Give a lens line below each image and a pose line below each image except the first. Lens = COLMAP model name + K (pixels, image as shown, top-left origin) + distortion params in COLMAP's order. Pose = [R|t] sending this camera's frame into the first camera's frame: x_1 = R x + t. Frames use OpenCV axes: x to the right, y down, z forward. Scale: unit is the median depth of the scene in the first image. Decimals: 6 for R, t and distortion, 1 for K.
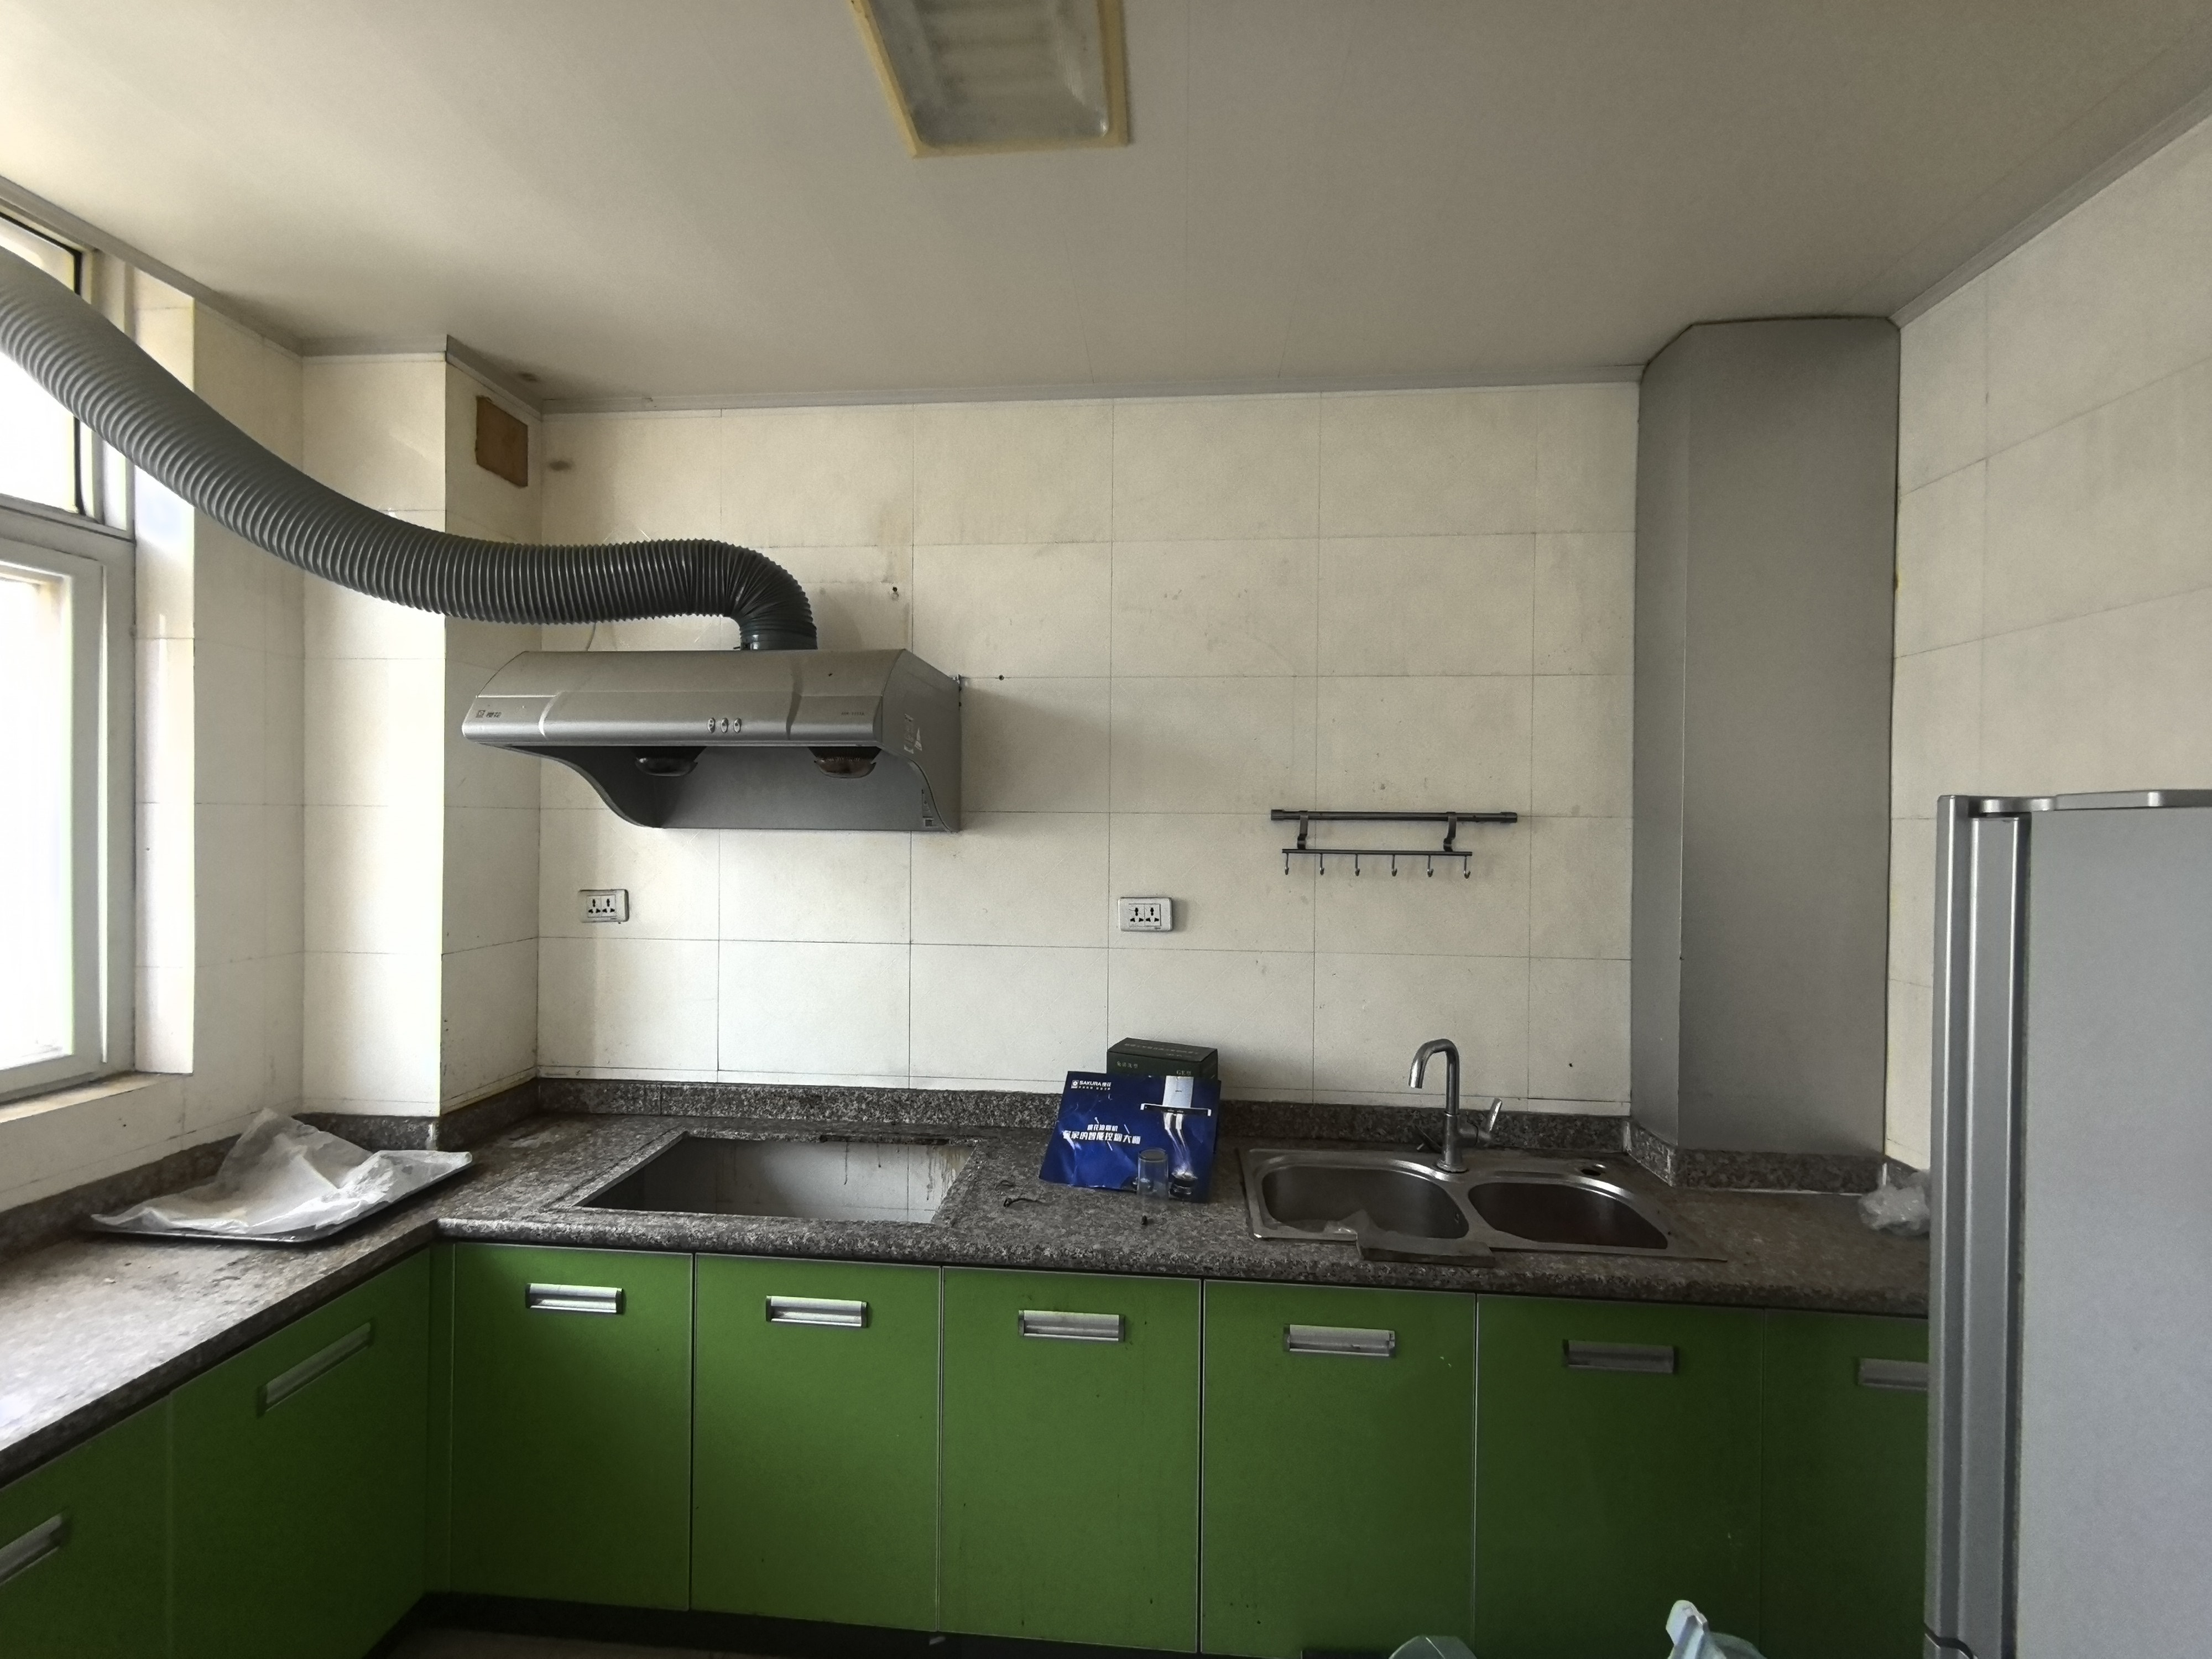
lens RADIAL K [[883.3, 0, 1108.6], [0, 883.3, 820.8], [0, 0, 1]] dist [0.017567, -0.003862]
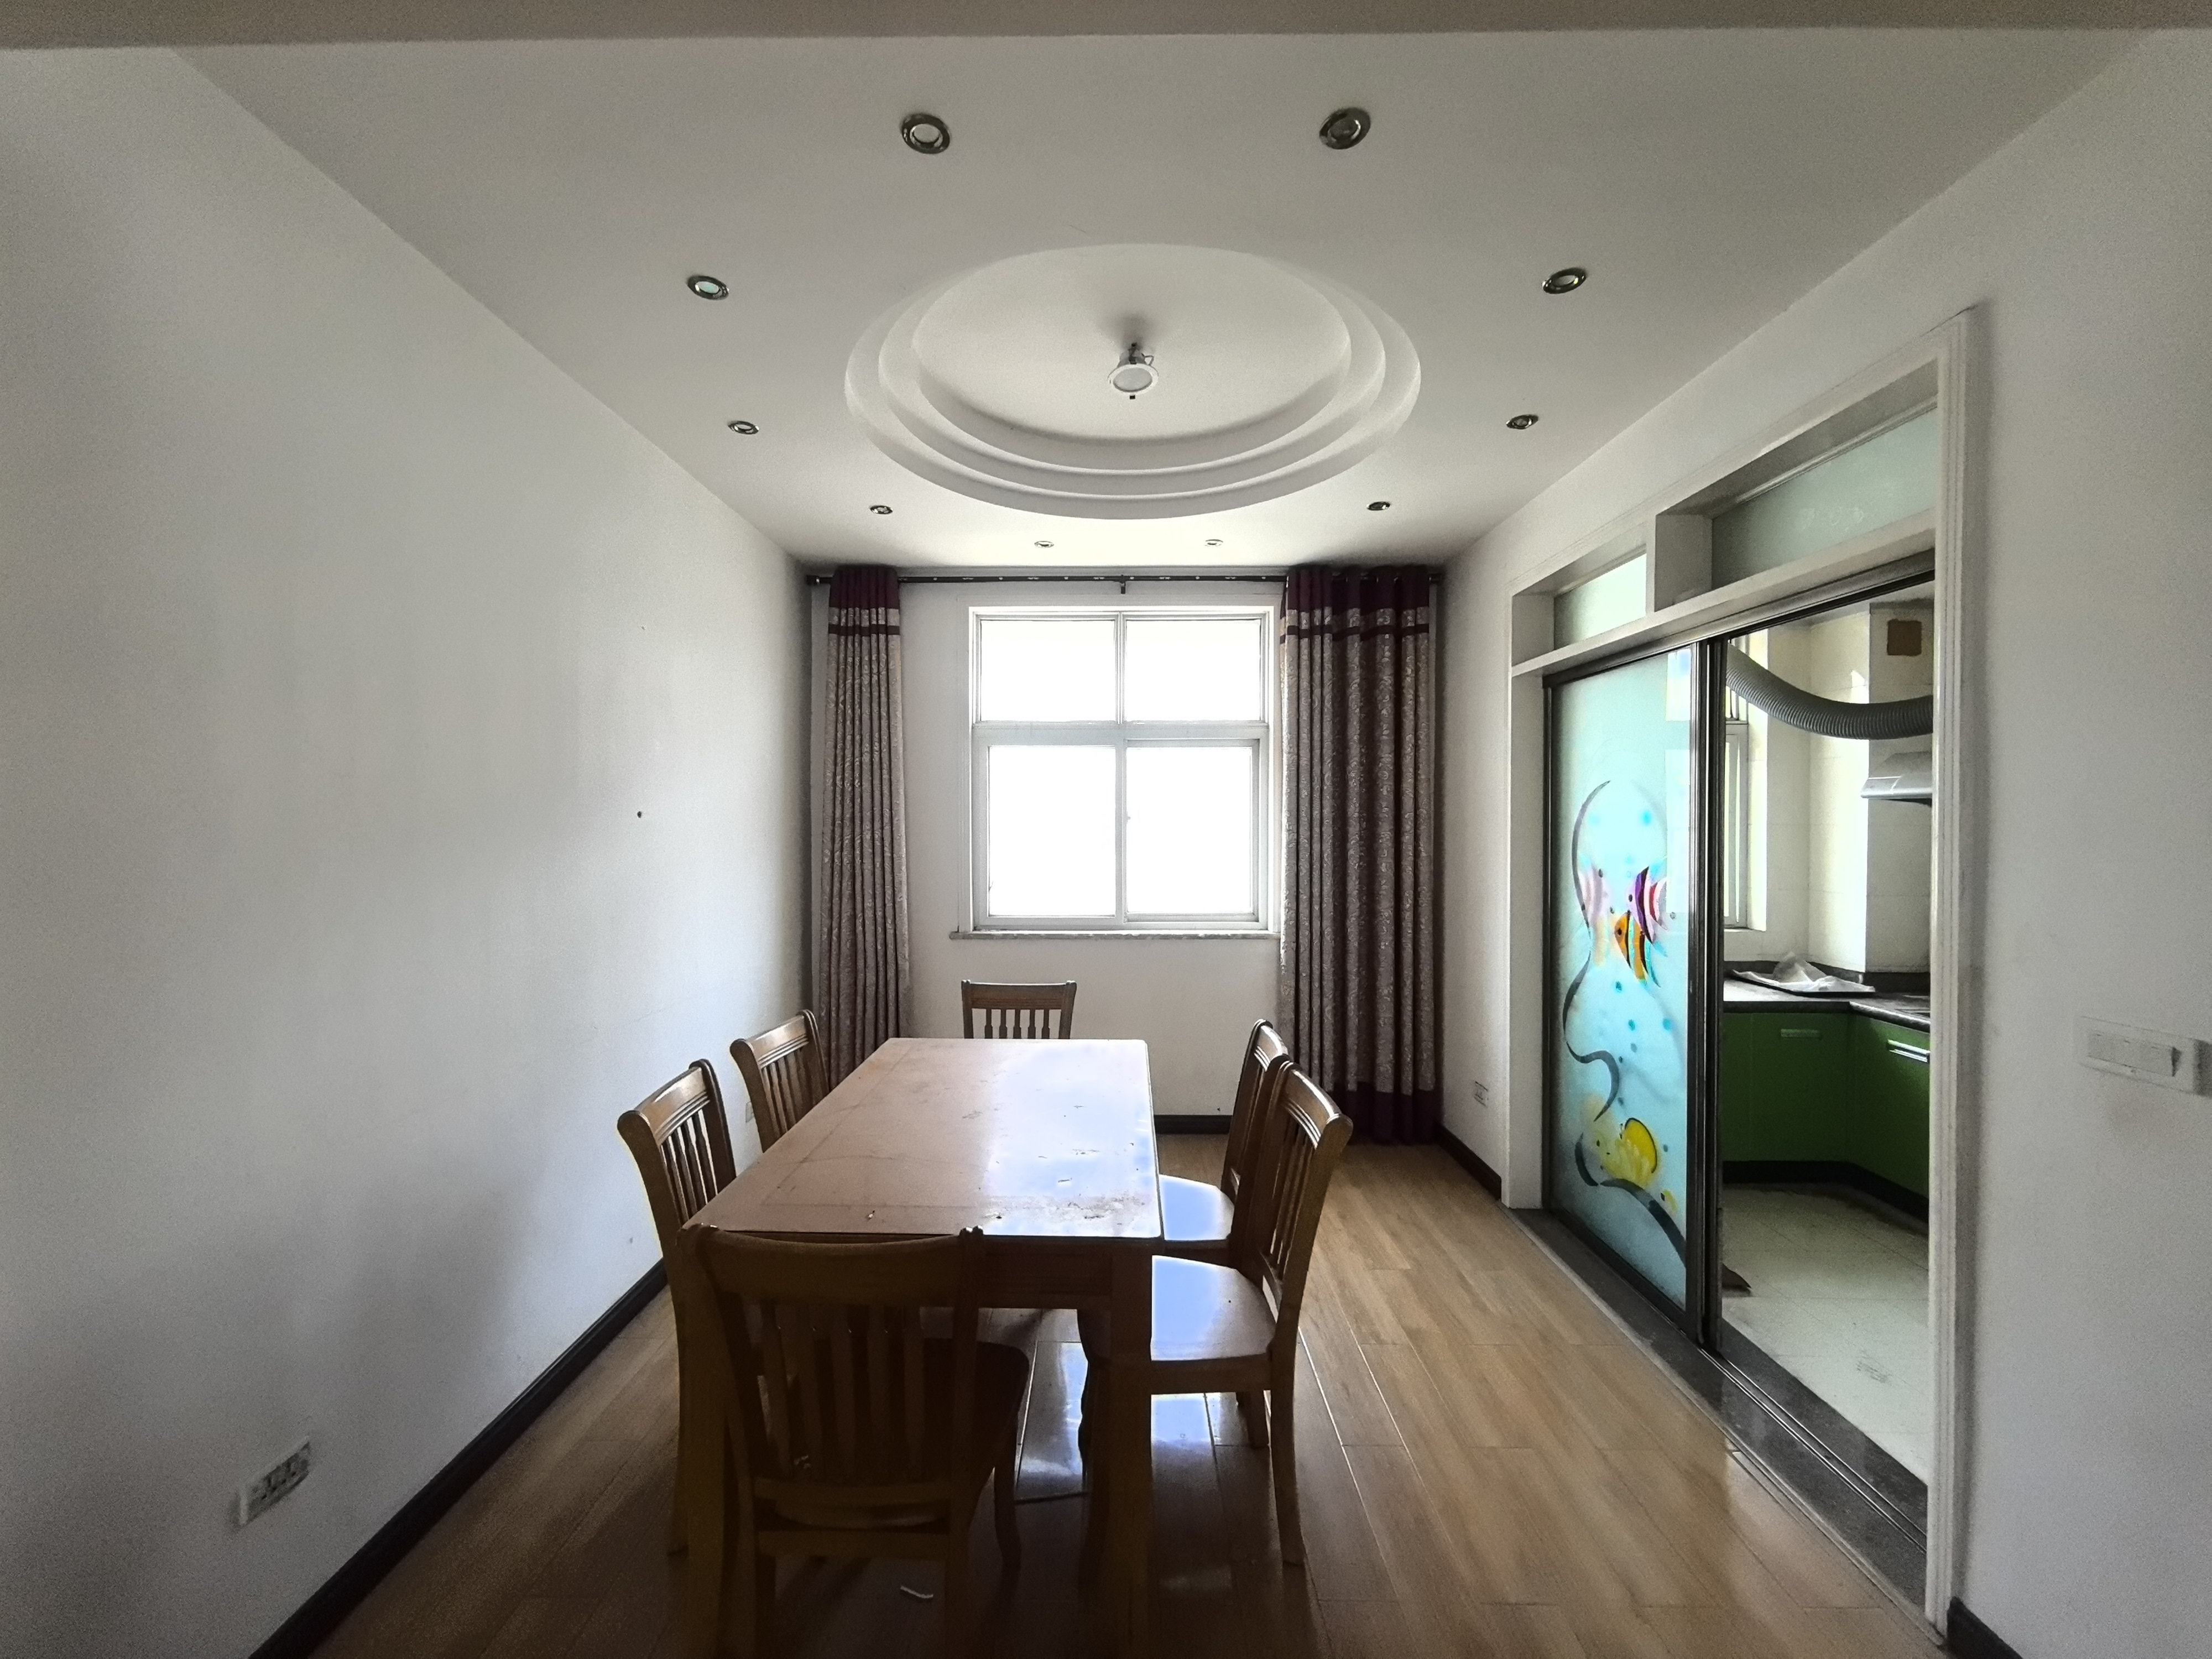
lens RADIAL K [[872.5, 0, 1106.0], [0, 872.5, 829.5], [0, 0, 1]] dist [0.048414, -0.017107]
pose [[0.096865, 0.010382, -0.995243, 1.219481], [0.003179, 0.999937, 0.010740, -0.042165], [0.995292, -0.004204, 0.096826, -1.030123]]
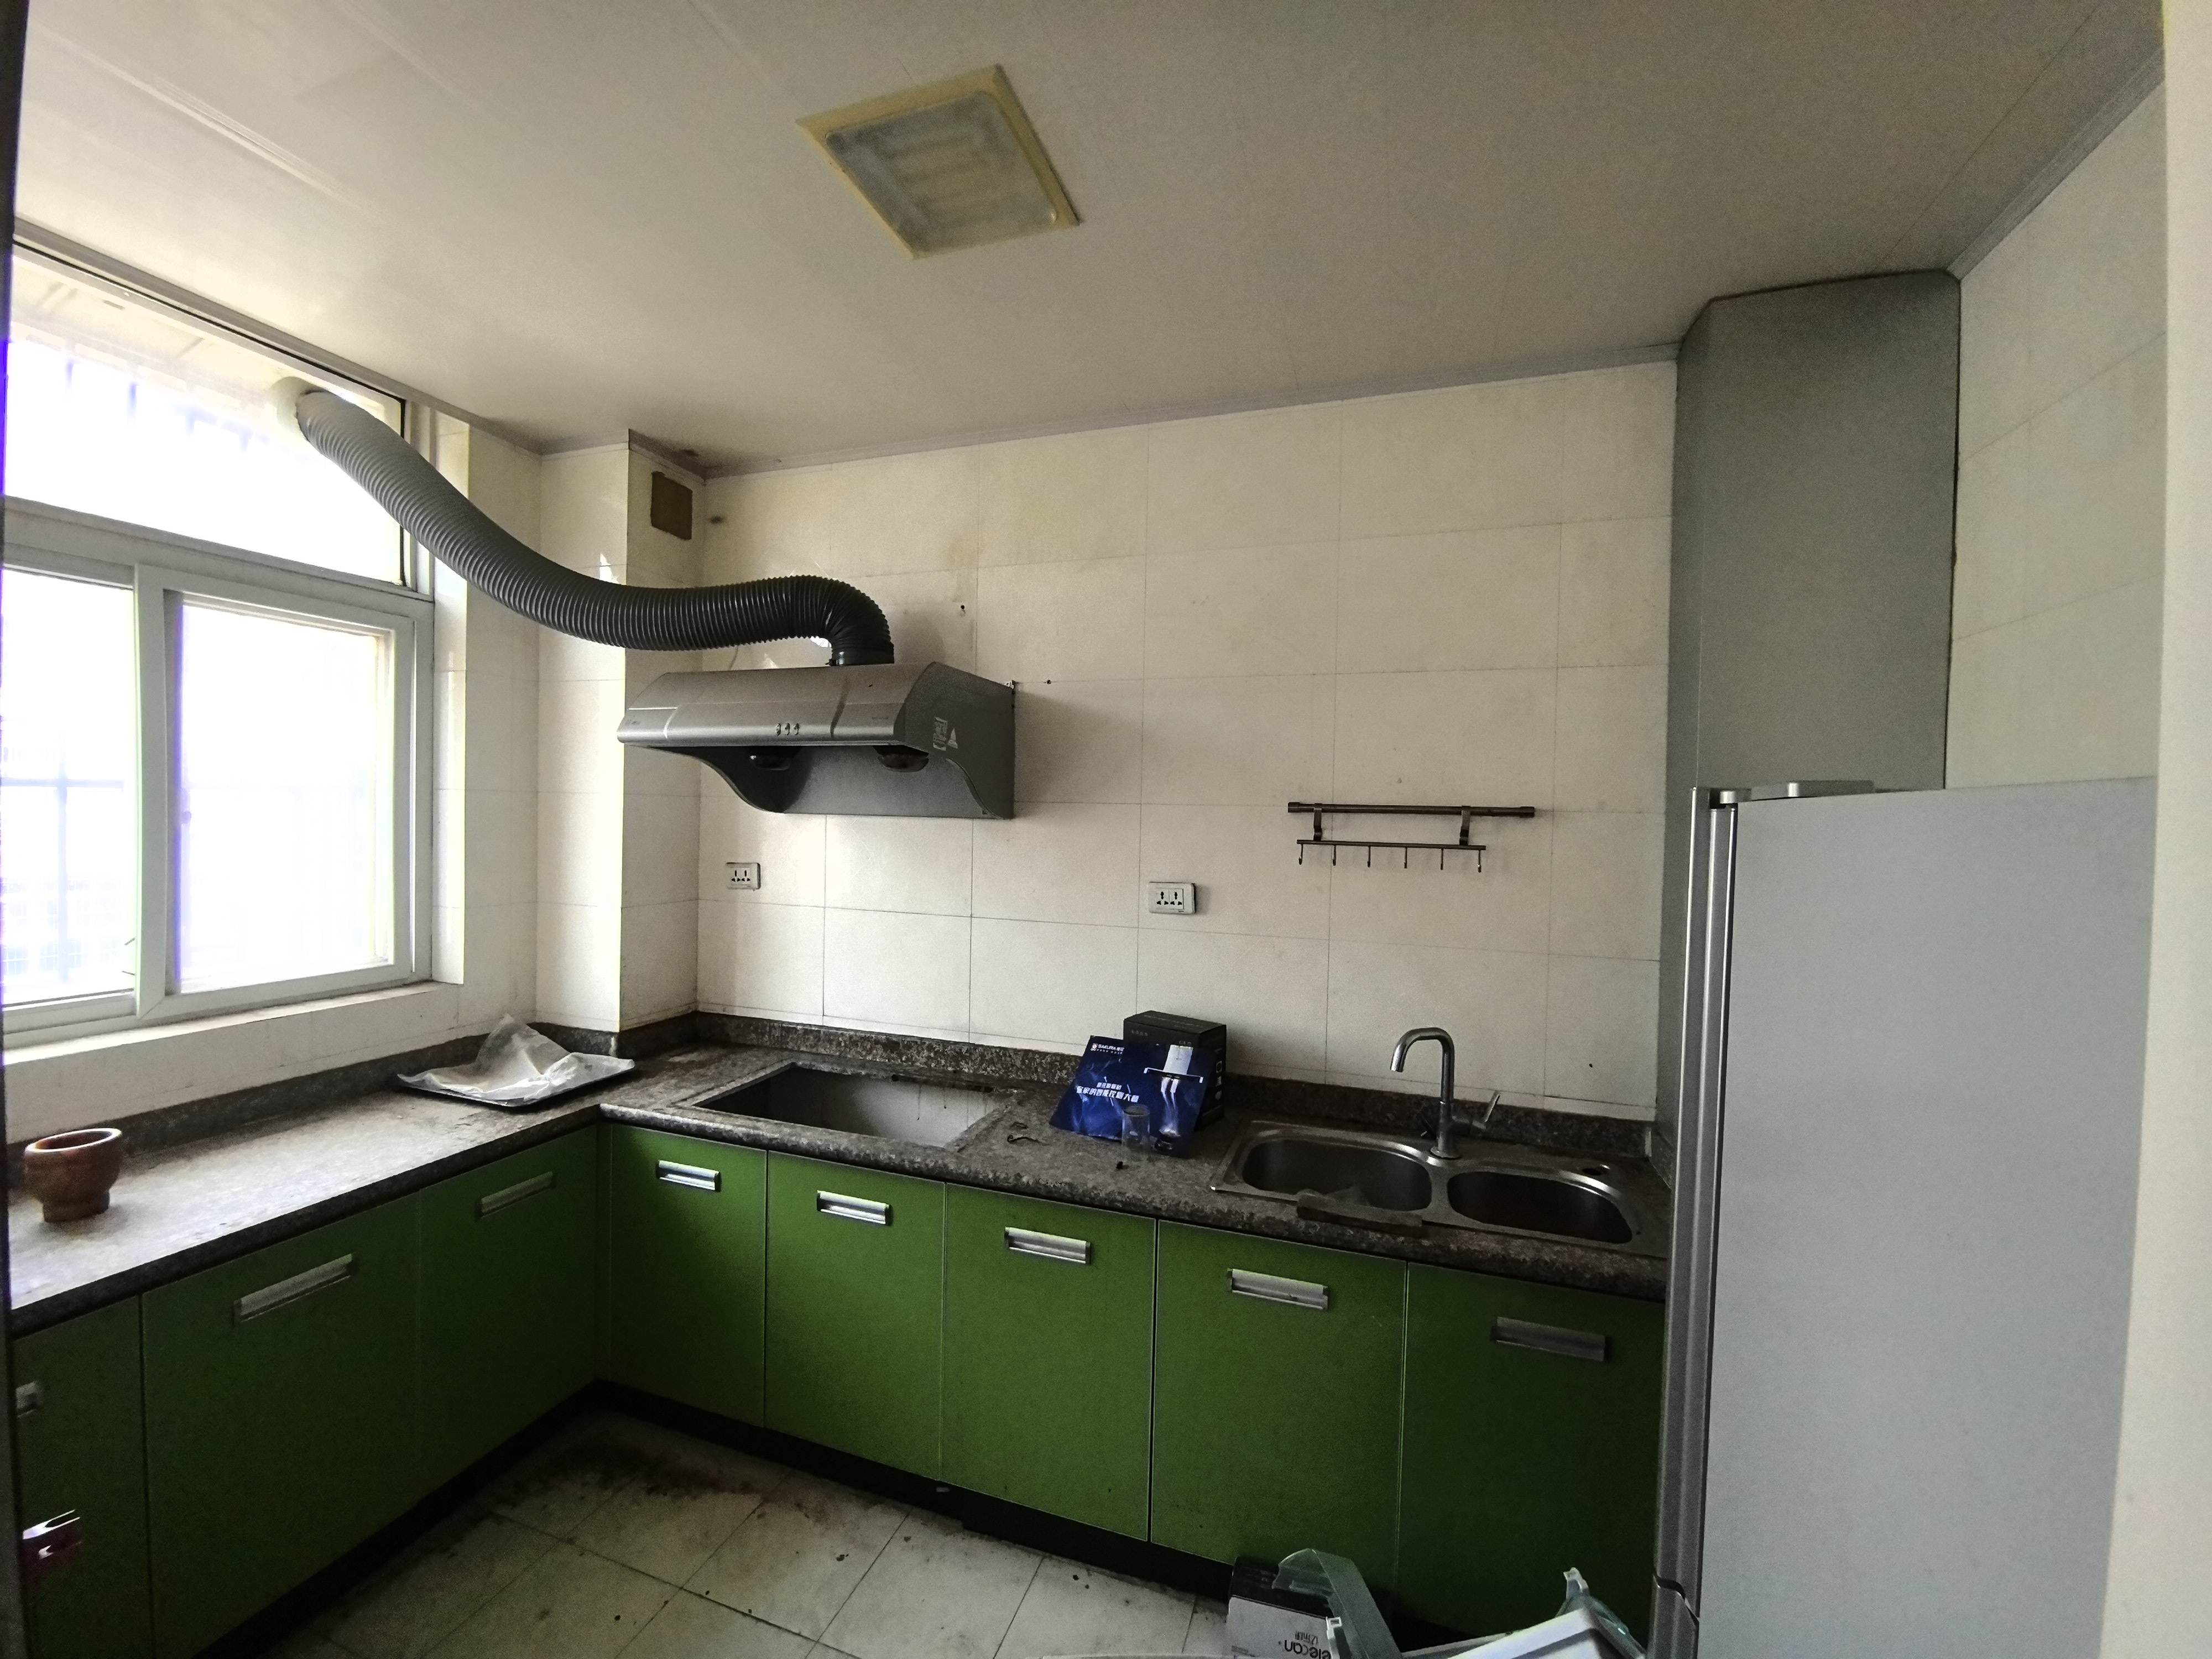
lens RADIAL K [[886.4, 0, 1102.5], [0, 886.4, 824.8], [0, 0, 1]] dist [-0.003672, -0.000946]
pose [[0.969905, 0.014839, -0.243032, 0.243020], [-0.012584, 0.999862, 0.010831, 0.006144], [0.243159, -0.007447, 0.969958, -0.078419]]
